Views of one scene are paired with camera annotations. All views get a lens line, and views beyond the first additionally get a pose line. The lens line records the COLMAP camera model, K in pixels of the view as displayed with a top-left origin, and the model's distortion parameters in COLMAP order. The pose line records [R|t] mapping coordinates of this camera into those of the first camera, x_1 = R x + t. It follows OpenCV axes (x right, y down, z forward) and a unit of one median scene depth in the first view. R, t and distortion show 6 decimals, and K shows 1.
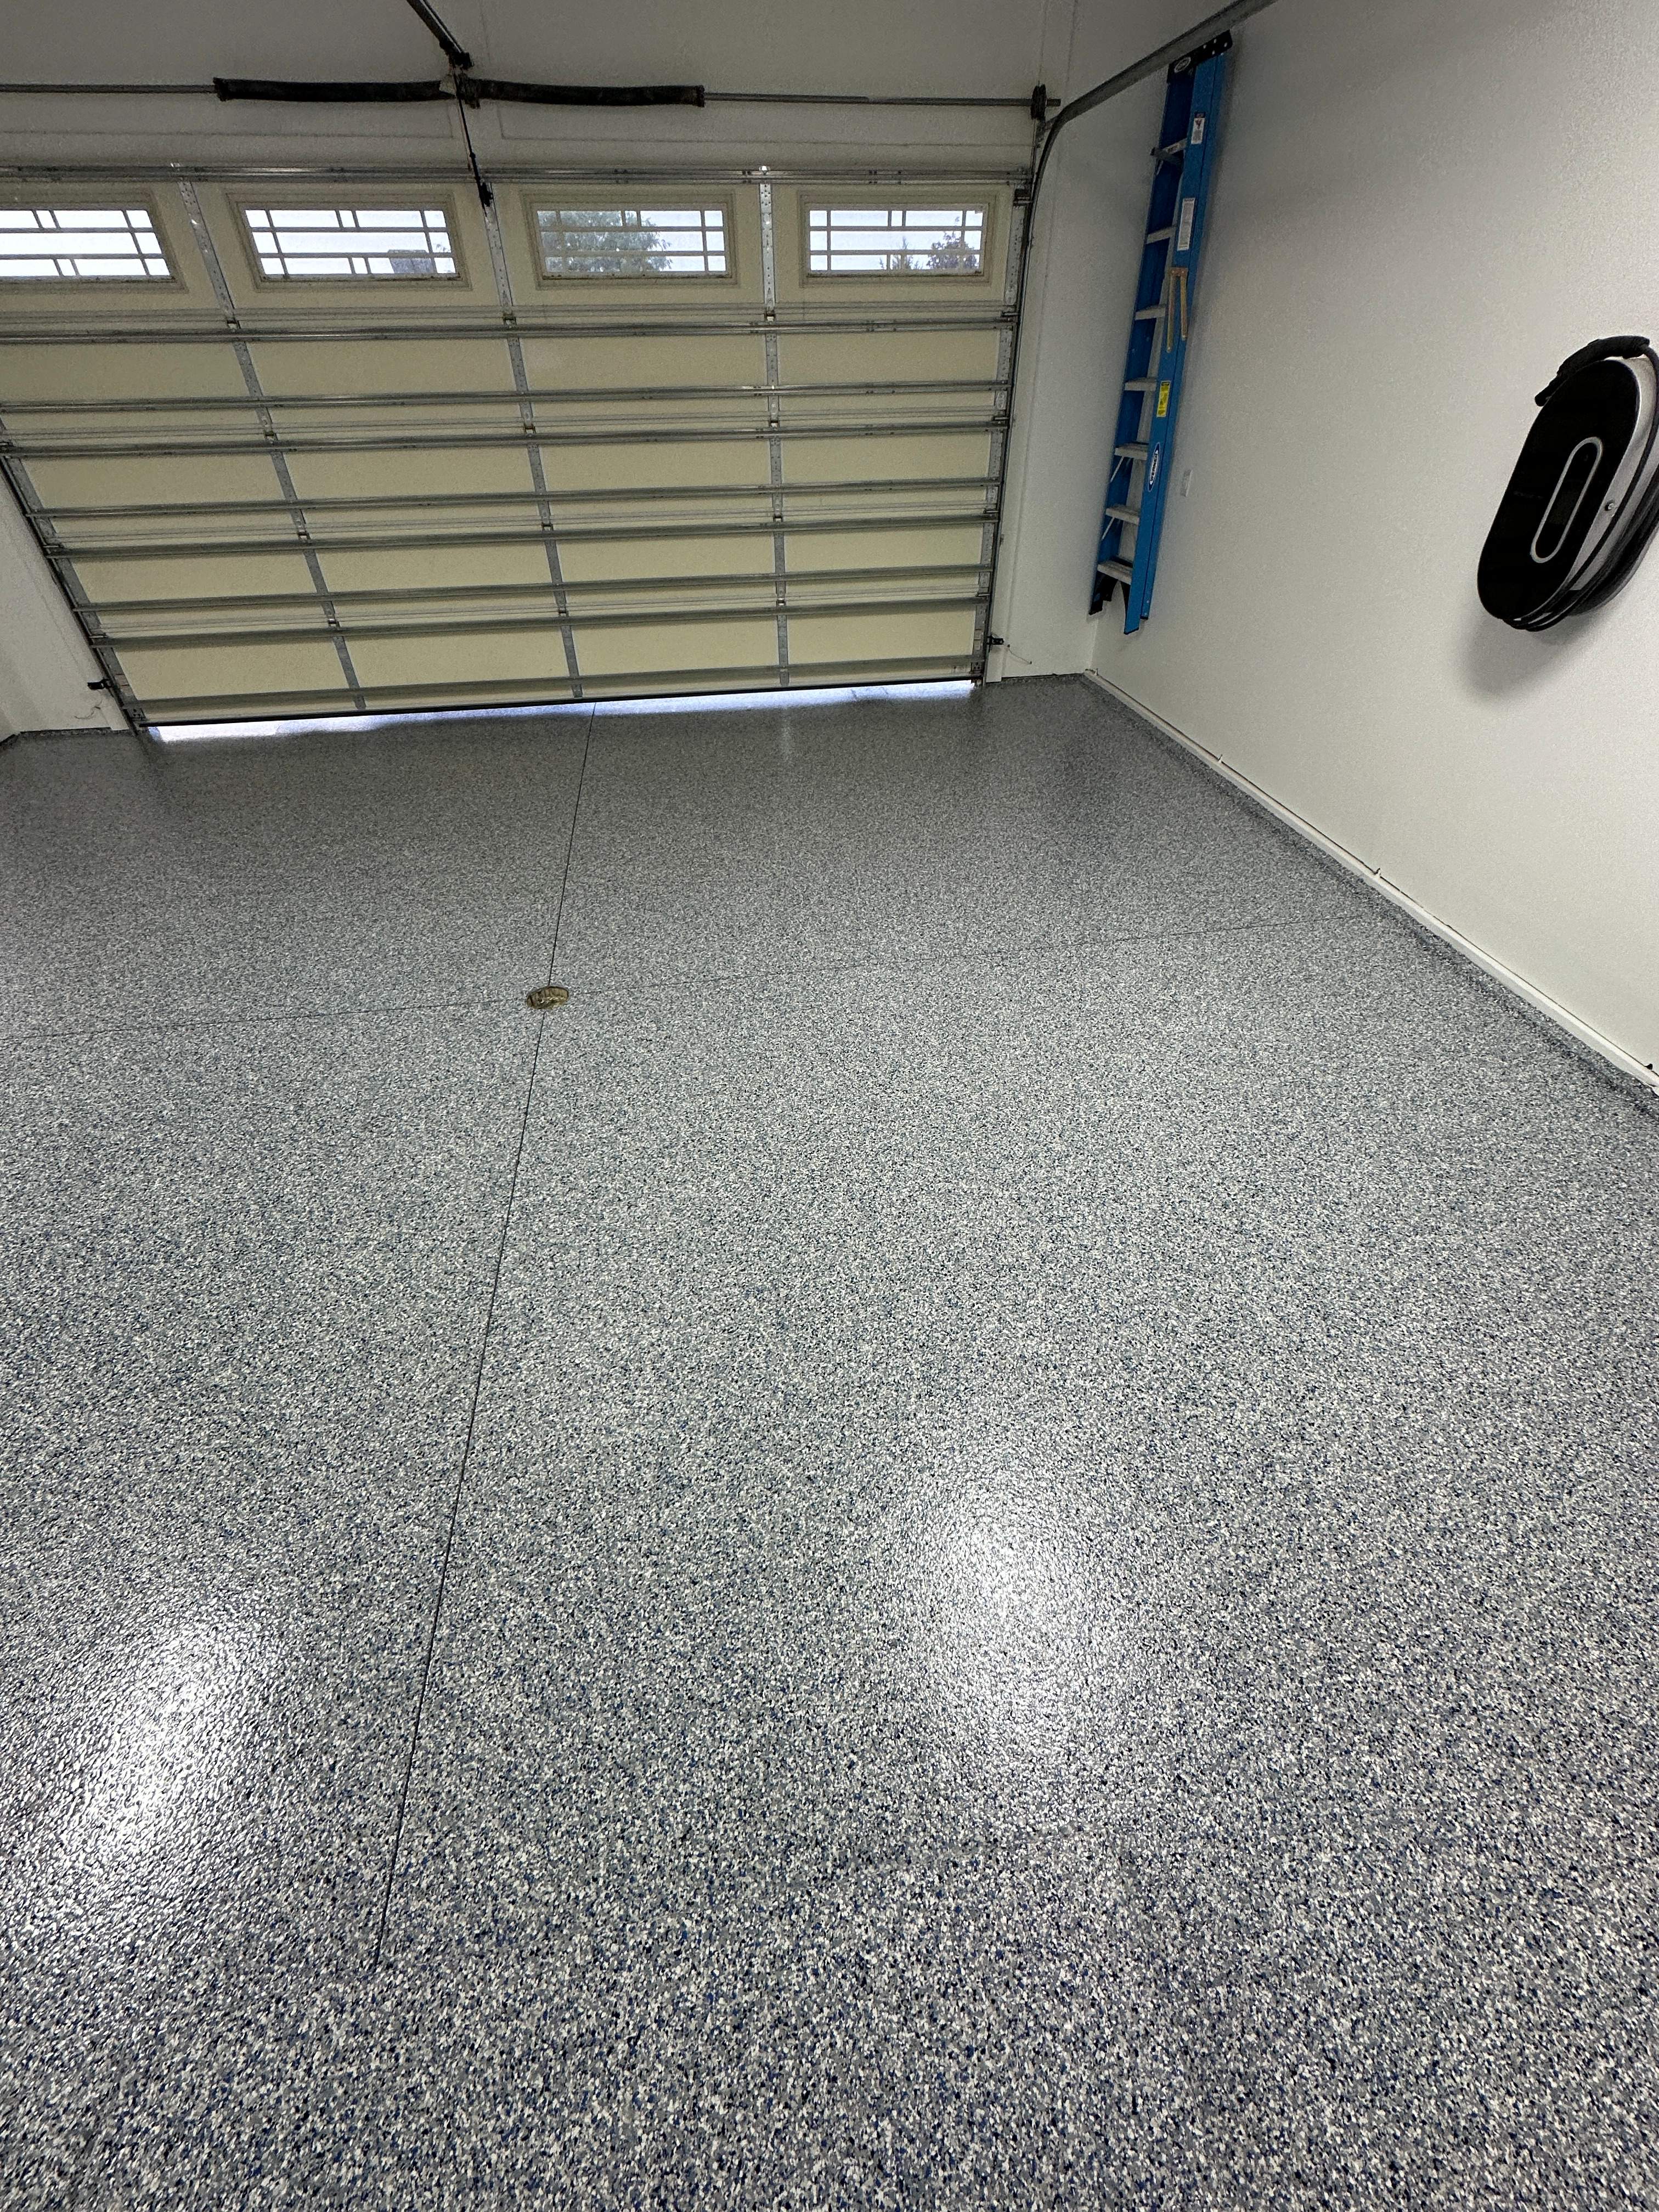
lens RADIAL K [[879.3, 0, 830.0], [0, 879.3, 1106.4], [0, 0, 1]] dist [-0.002931, 0.000269]
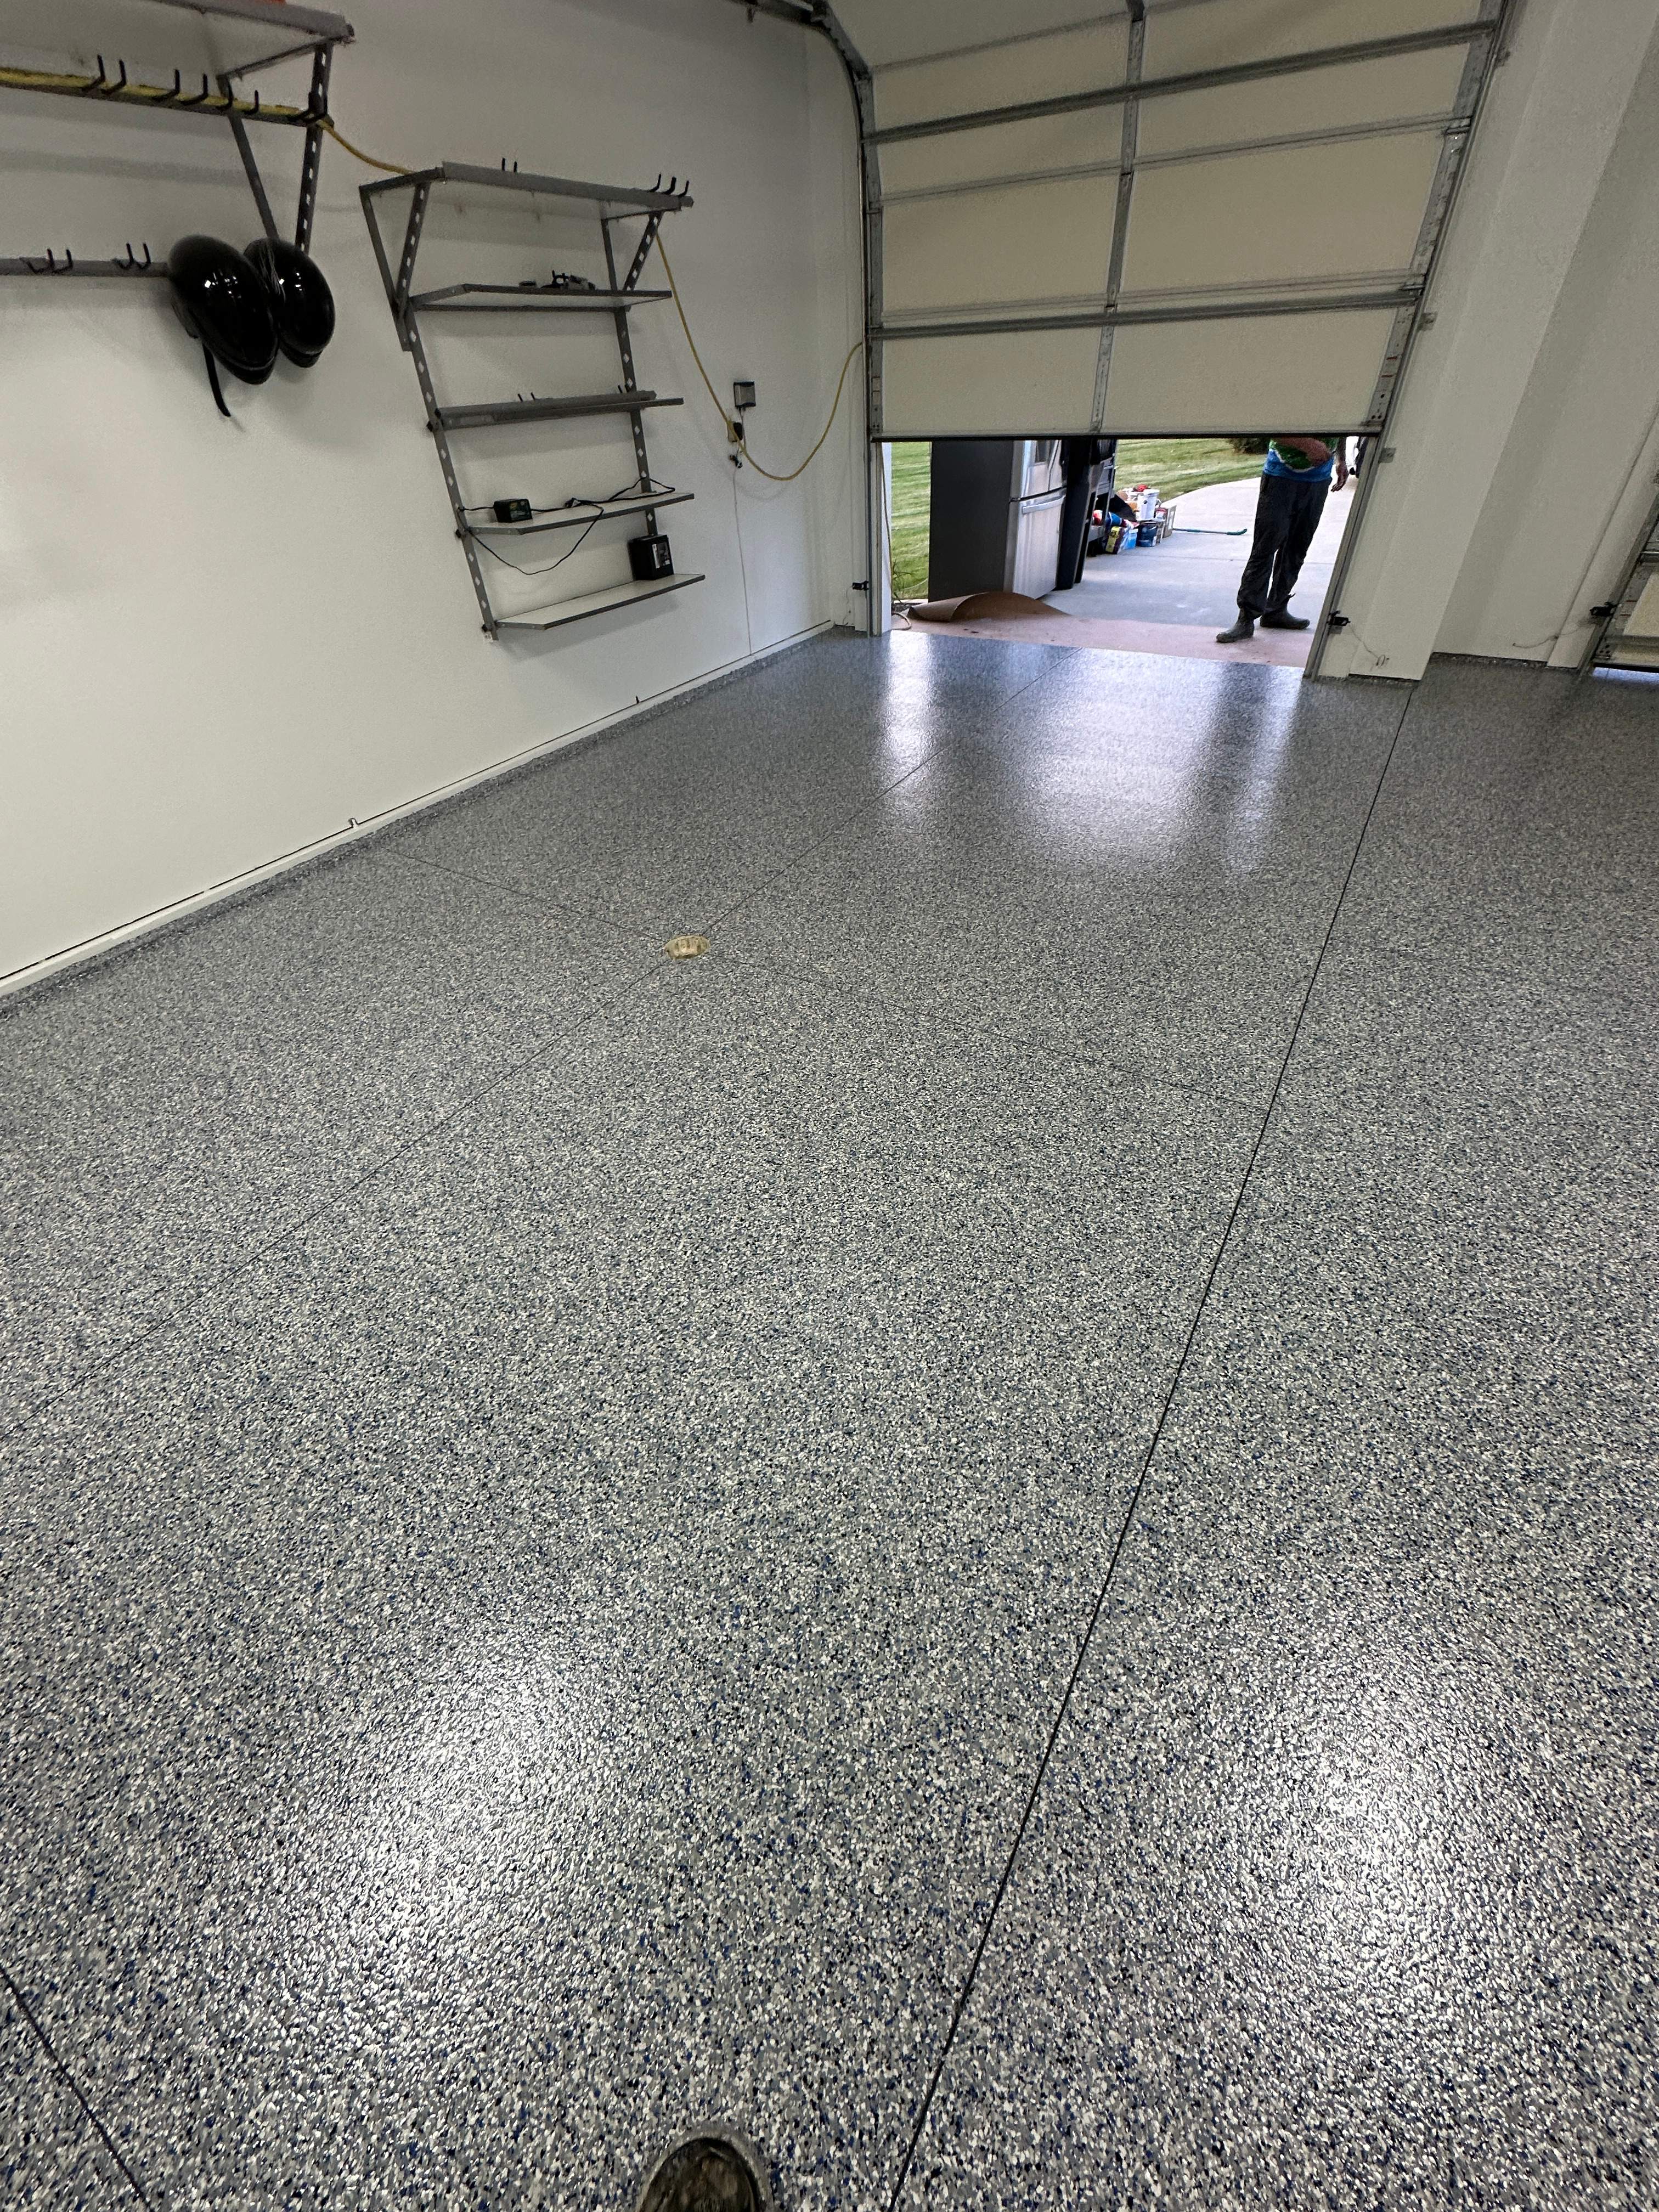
lens RADIAL K [[879.3, 0, 830.0], [0, 879.3, 1105.0], [0, 0, 1]] dist [-0.002931, 0.000269]
pose [[0.766756, 0.397124, -0.504358, -1.321425], [-0.385341, 0.913117, 0.133156, 0.205846], [0.513417, 0.092252, 0.853166, -0.081136]]
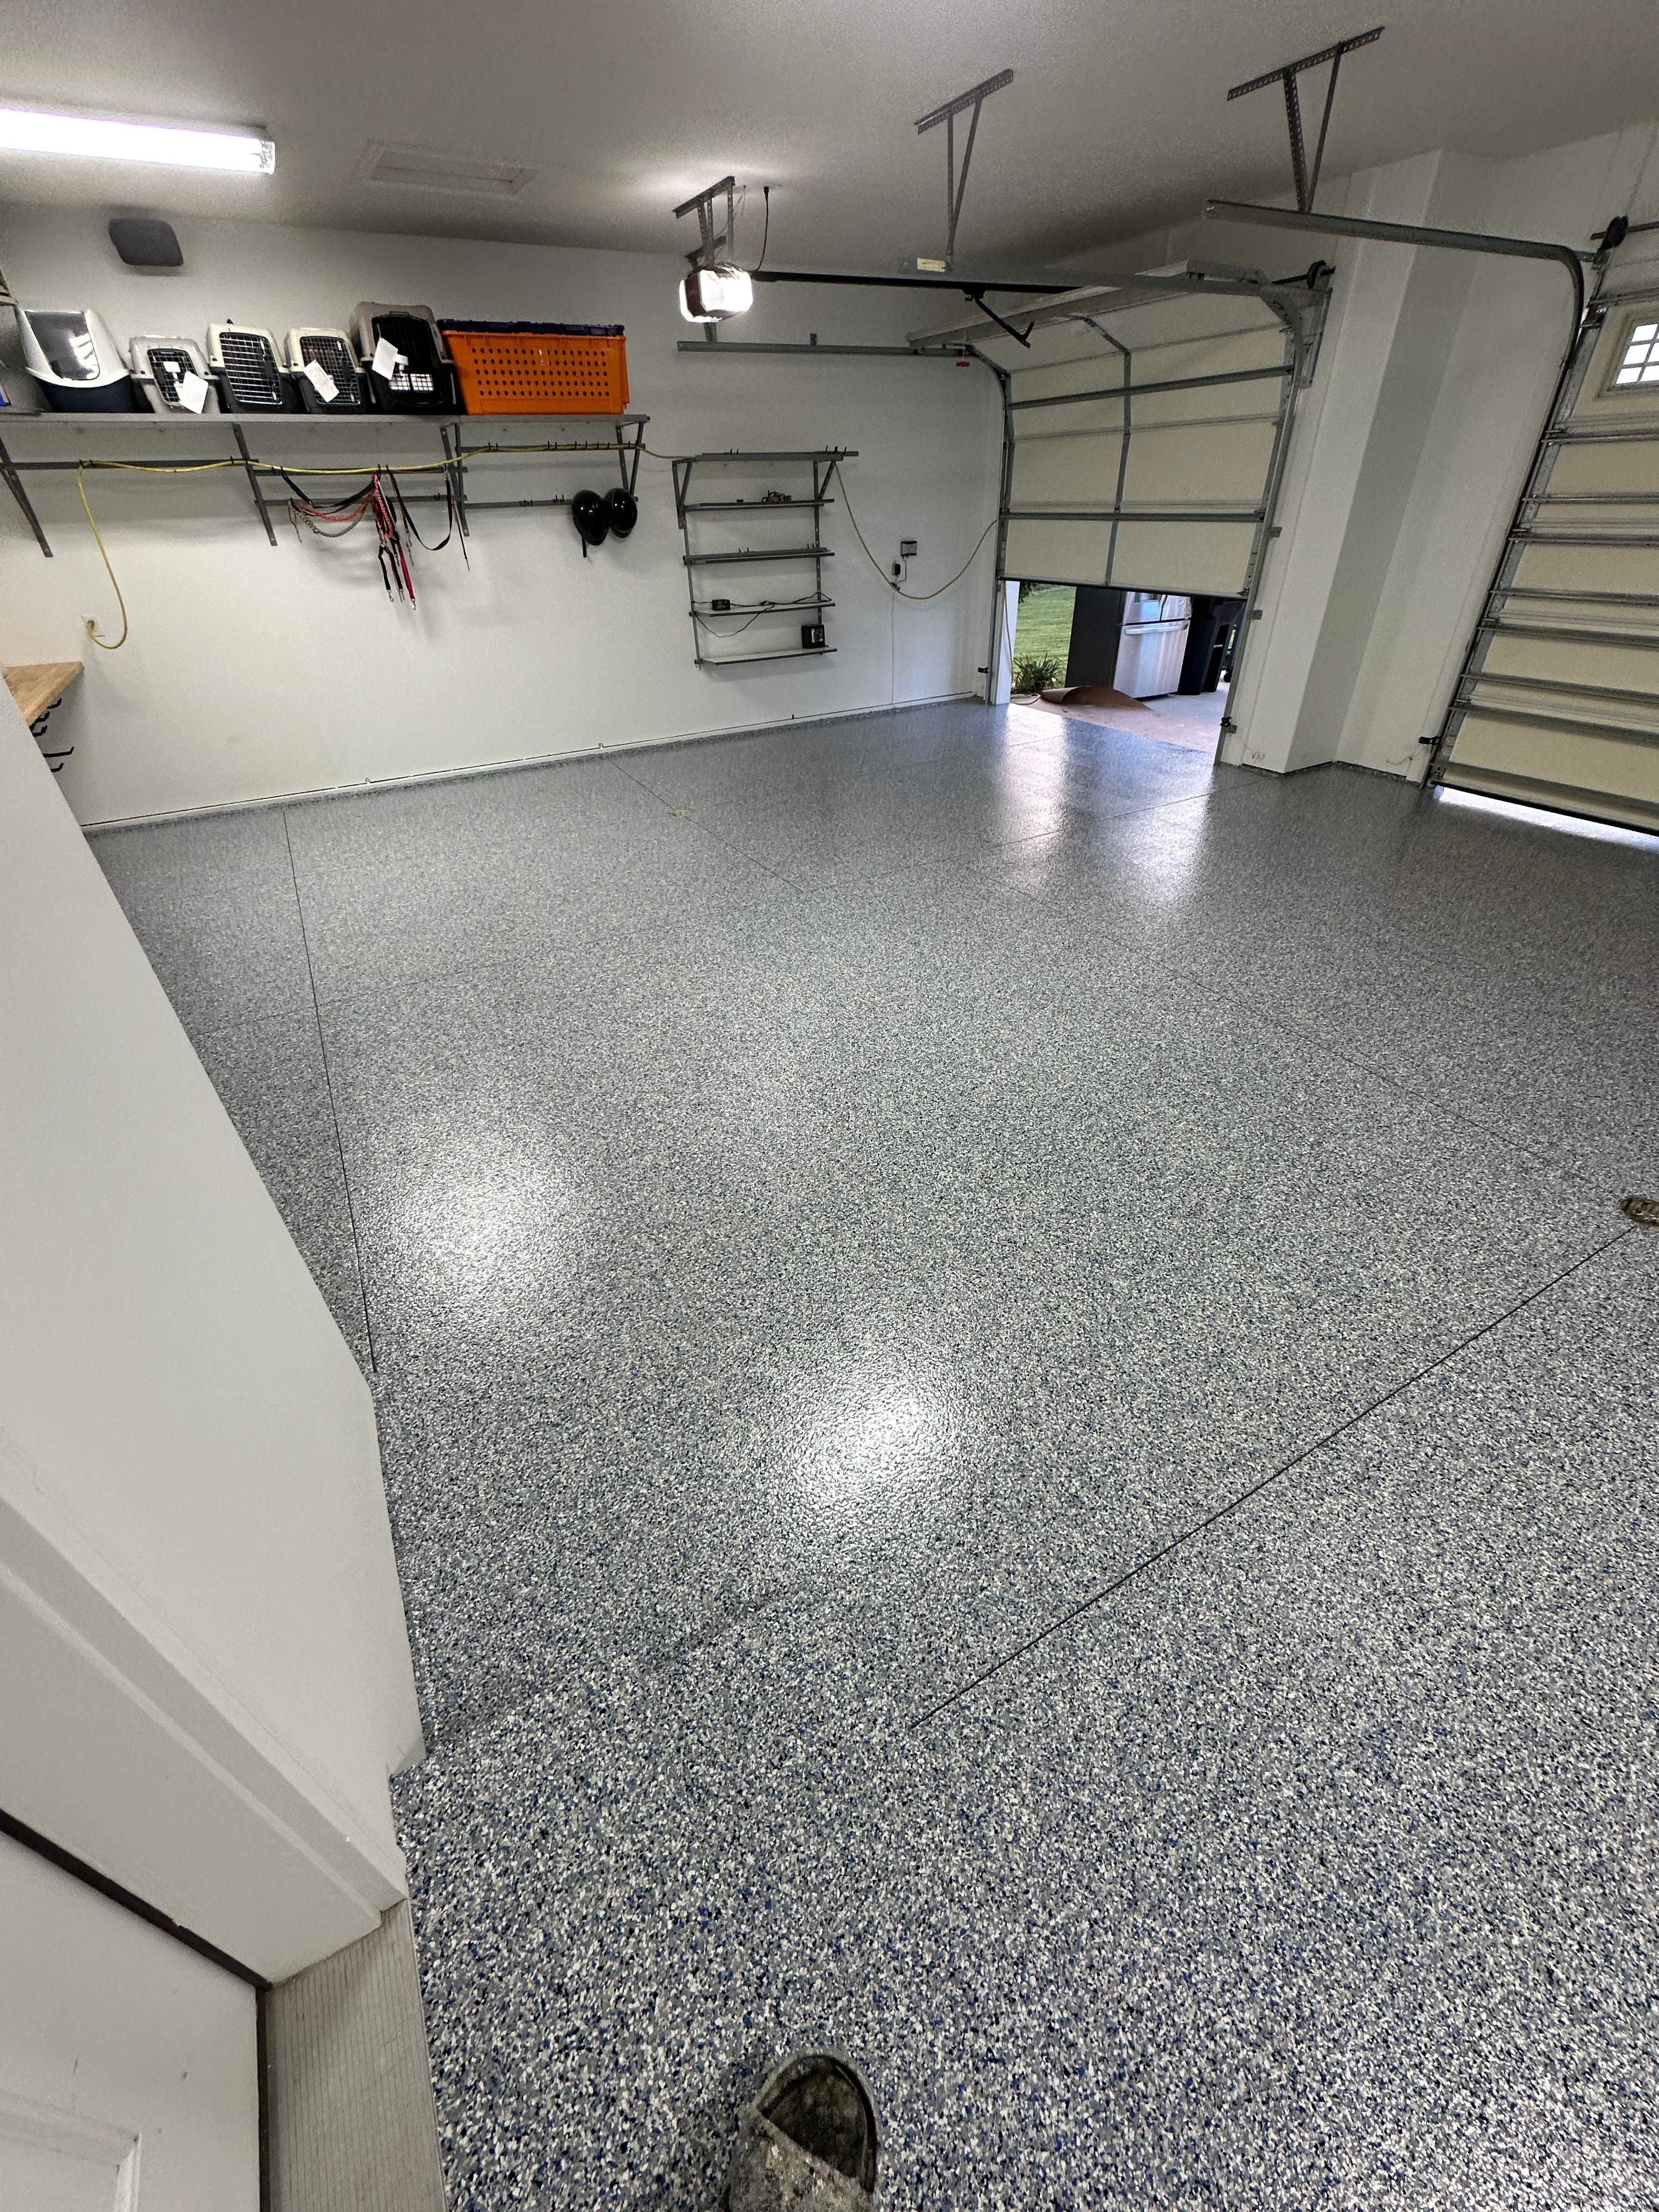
lens RADIAL K [[879.3, 0, 829.7], [0, 879.3, 1105.9], [0, 0, 1]] dist [-0.002931, 0.000269]
pose [[0.358190, 0.535775, -0.764621, -0.037598], [-0.585367, 0.766879, 0.263139, 0.027567], [0.727355, 0.353330, 0.588314, -0.037890]]
